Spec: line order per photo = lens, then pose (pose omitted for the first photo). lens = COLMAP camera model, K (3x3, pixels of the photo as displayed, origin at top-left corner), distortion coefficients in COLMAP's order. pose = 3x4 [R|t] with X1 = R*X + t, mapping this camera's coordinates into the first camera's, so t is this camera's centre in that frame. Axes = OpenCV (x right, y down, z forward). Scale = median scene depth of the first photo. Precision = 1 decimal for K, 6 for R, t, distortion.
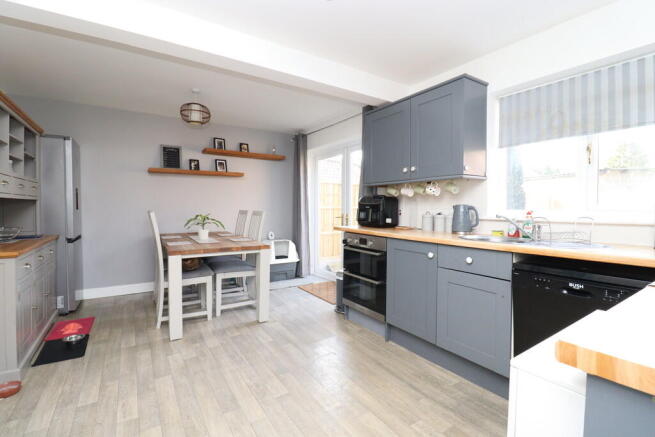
lens RADIAL K [[301.6, 0, 330.1], [0, 301.6, 213.1], [0, 0, 1]] dist [-0.014336, -0.007053]
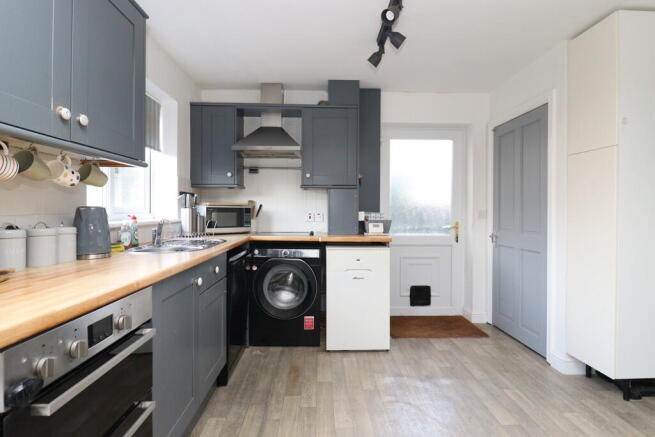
lens RADIAL K [[341.7, 0, 327.5], [0, 341.7, 210.3], [0, 0, 1]] dist [-0.000330, 0.000120]
pose [[-0.852413, -0.003033, 0.522860, -0.284662], [0.003500, 0.999928, 0.011506, -0.027796], [-0.522857, 0.011638, -0.852341, 1.328801]]
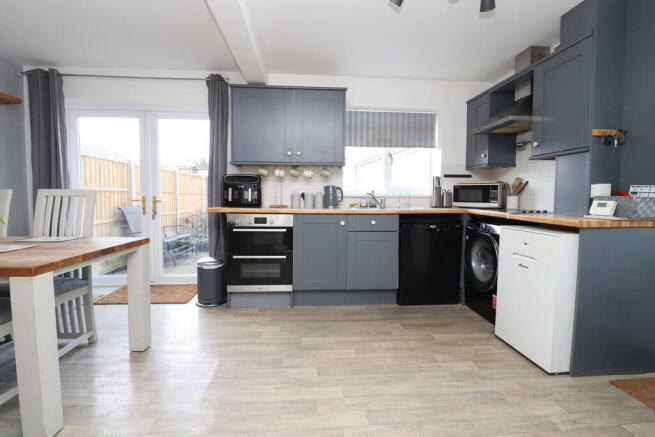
lens RADIAL K [[301.6, 0, 330.1], [0, 301.6, 213.1], [0, 0, 1]] dist [-0.014336, -0.007053]
pose [[0.473692, -0.049104, 0.879321, -0.738361], [0.006942, 0.998622, 0.052027, 0.023642], [-0.880663, -0.018540, 0.473380, 0.375222]]
